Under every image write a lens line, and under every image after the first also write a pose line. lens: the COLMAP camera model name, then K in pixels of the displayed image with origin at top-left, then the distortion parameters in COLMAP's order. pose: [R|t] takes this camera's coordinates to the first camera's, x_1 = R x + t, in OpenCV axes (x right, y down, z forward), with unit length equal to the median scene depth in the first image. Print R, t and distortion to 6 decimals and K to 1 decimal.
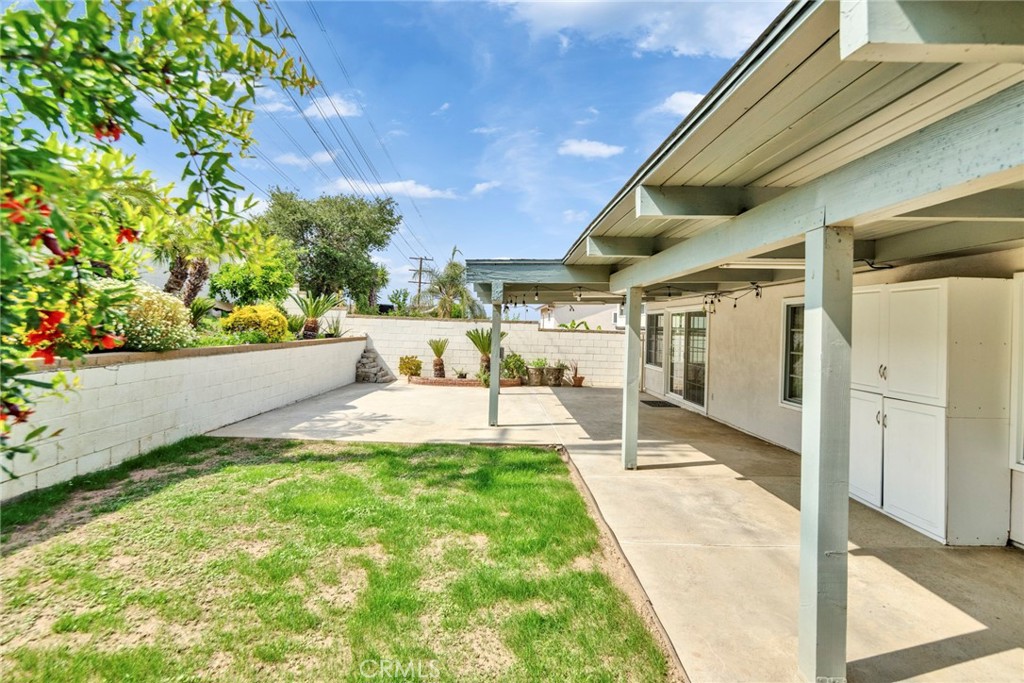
lens RADIAL K [[502.7, 0, 511.3], [0, 502.7, 317.9], [0, 0, 1]] dist [0.002105, -0.000774]
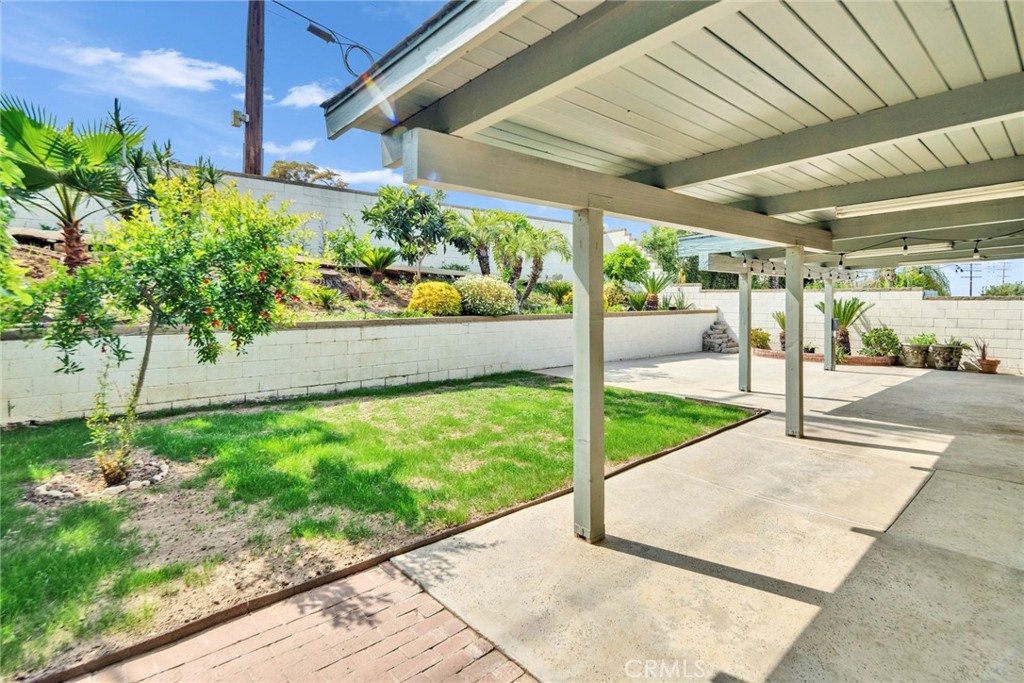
lens RADIAL K [[496.0, 0, 513.5], [0, 496.0, 295.8], [0, 0, 1]] dist [-0.000679, -0.000344]
pose [[0.640495, -0.034604, -0.767182, 0.517933], [0.033275, 0.999297, -0.017294, 0.024858], [0.767241, -0.014452, 0.641196, -0.014115]]
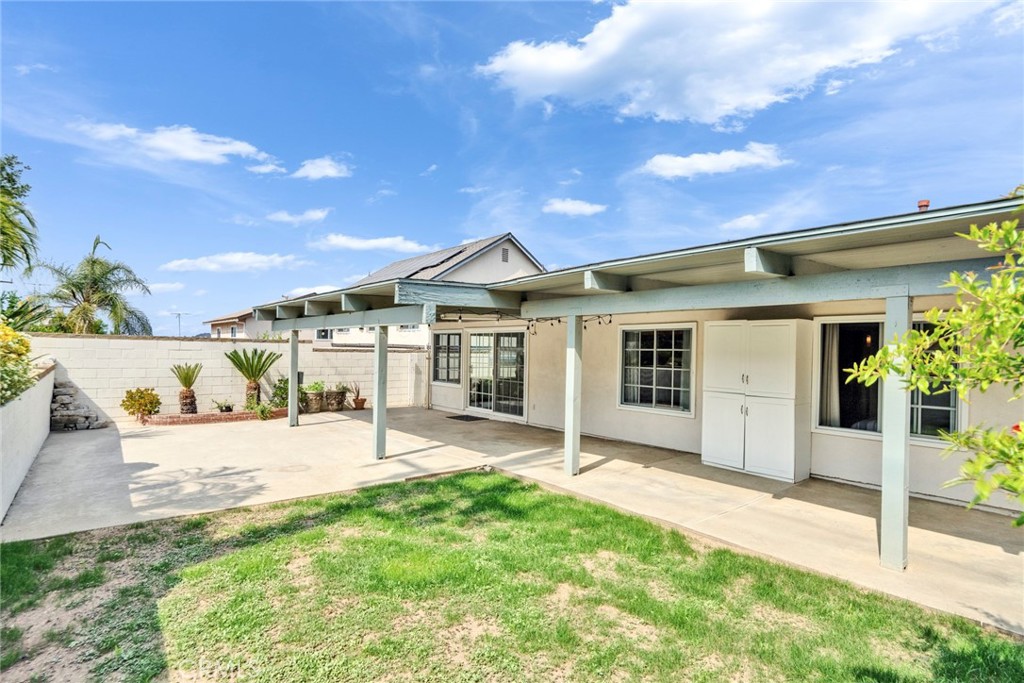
lens RADIAL K [[508.5, 0, 511.9], [0, 508.5, 347.6], [0, 0, 1]] dist [0.001460, 0.000069]
pose [[0.787905, -0.014506, 0.615626, -0.477513], [-0.004182, 0.999573, 0.028905, -0.017397], [-0.615783, -0.025349, 0.787508, 0.151119]]
